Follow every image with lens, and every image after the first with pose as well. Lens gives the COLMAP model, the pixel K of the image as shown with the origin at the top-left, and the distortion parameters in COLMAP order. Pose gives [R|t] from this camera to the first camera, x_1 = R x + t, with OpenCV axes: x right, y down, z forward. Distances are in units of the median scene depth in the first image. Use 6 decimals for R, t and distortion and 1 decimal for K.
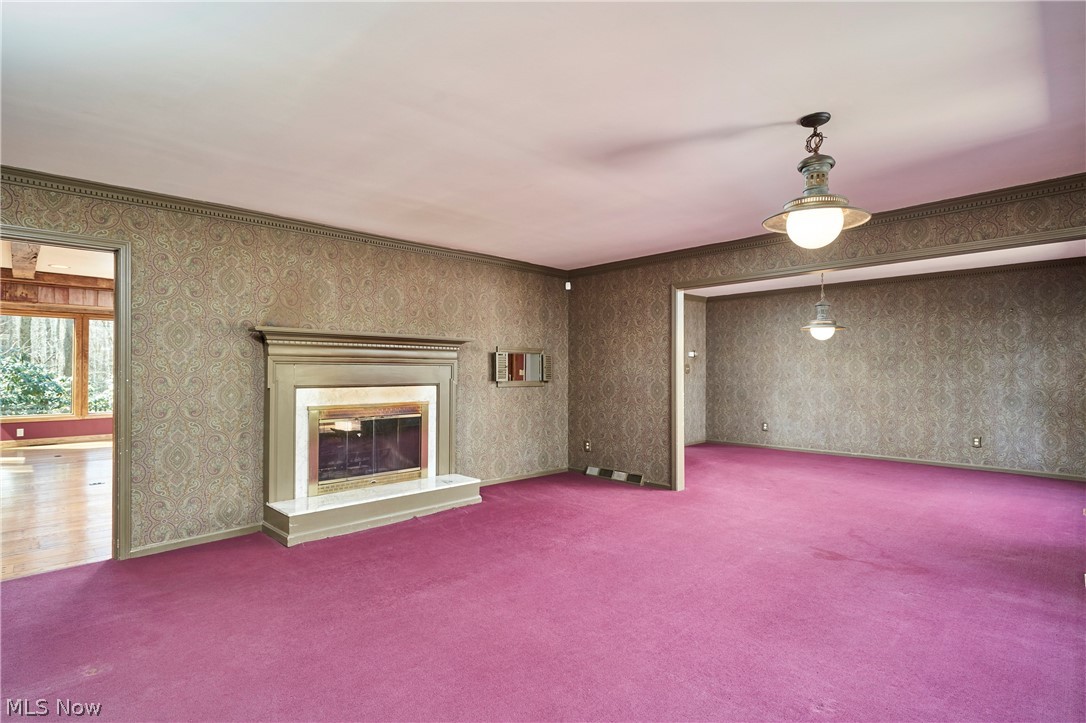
lens RADIAL K [[561.6, 0, 541.3], [0, 561.6, 363.0], [0, 0, 1]] dist [0.003170, 0.000114]
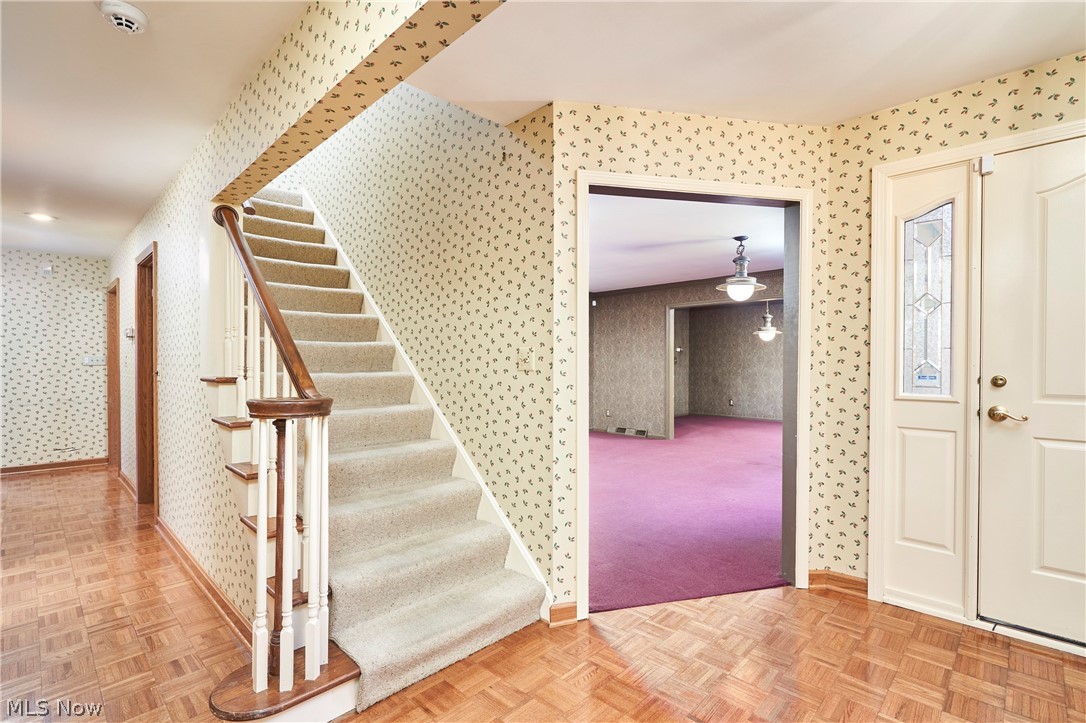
lens RADIAL K [[501.4, 0, 544.9], [0, 501.4, 361.5], [0, 0, 1]] dist [-0.001854, -0.000038]
pose [[0.999995, 0.000239, 0.003016, -0.090384], [-0.000273, 0.999938, 0.011142, -0.001008], [-0.003013, -0.011143, 0.999933, -0.322216]]
